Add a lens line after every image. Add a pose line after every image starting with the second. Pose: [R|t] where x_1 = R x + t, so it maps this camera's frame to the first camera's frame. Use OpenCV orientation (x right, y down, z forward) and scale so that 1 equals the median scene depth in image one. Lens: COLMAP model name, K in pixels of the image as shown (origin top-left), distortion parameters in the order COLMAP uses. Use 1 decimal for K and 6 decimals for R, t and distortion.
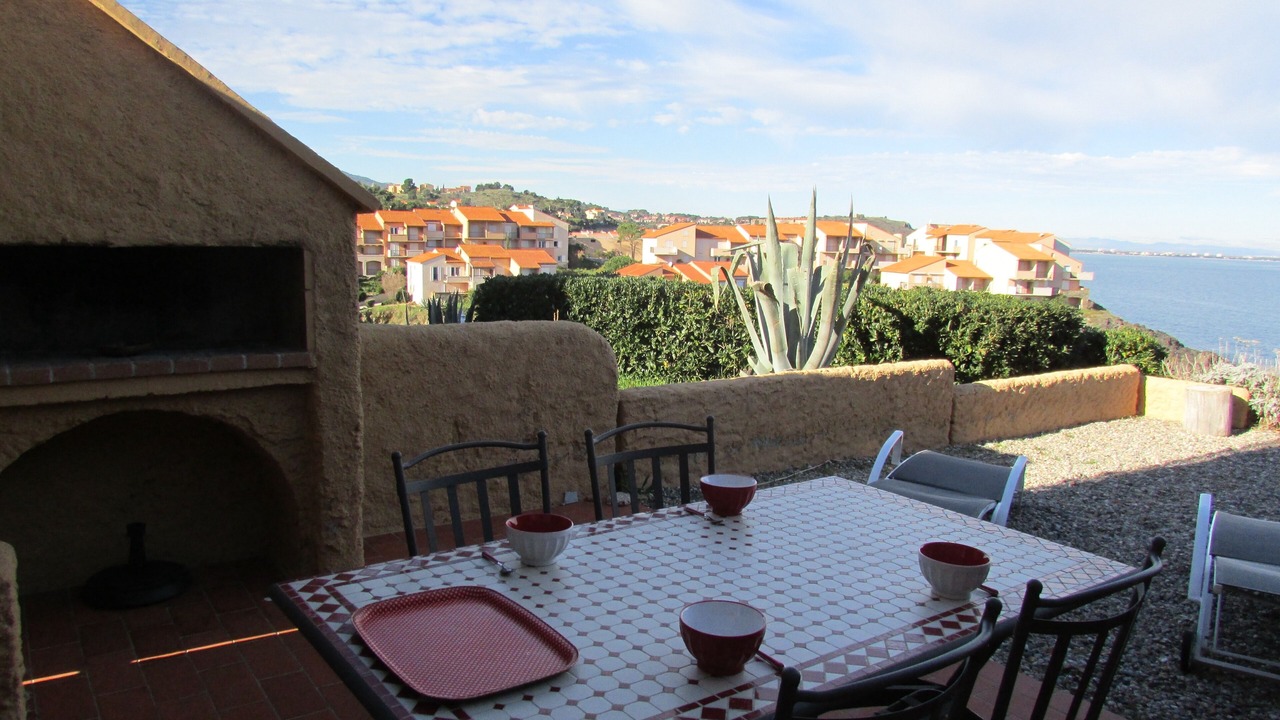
lens RADIAL K [[934.7, 0, 640.0], [0, 934.7, 360.0], [0, 0, 1]] dist [-0.000599, 0.000268]
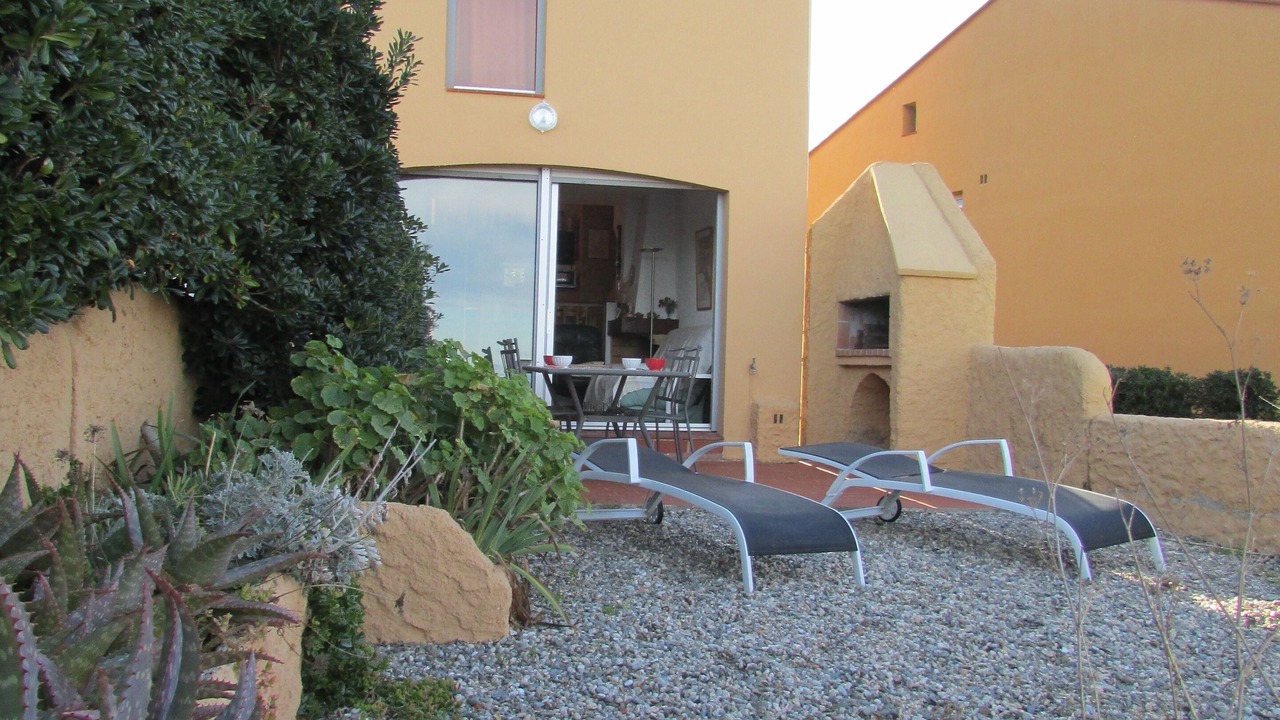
lens RADIAL K [[945.4, 0, 640.0], [0, 945.4, 360.0], [0, 0, 1]] dist [-0.005067, -0.001633]
pose [[-0.384784, -0.013923, -0.922902, 1.019306], [-0.143674, 0.988602, 0.044987, -0.000161], [0.911756, 0.149907, -0.382399, 0.793658]]
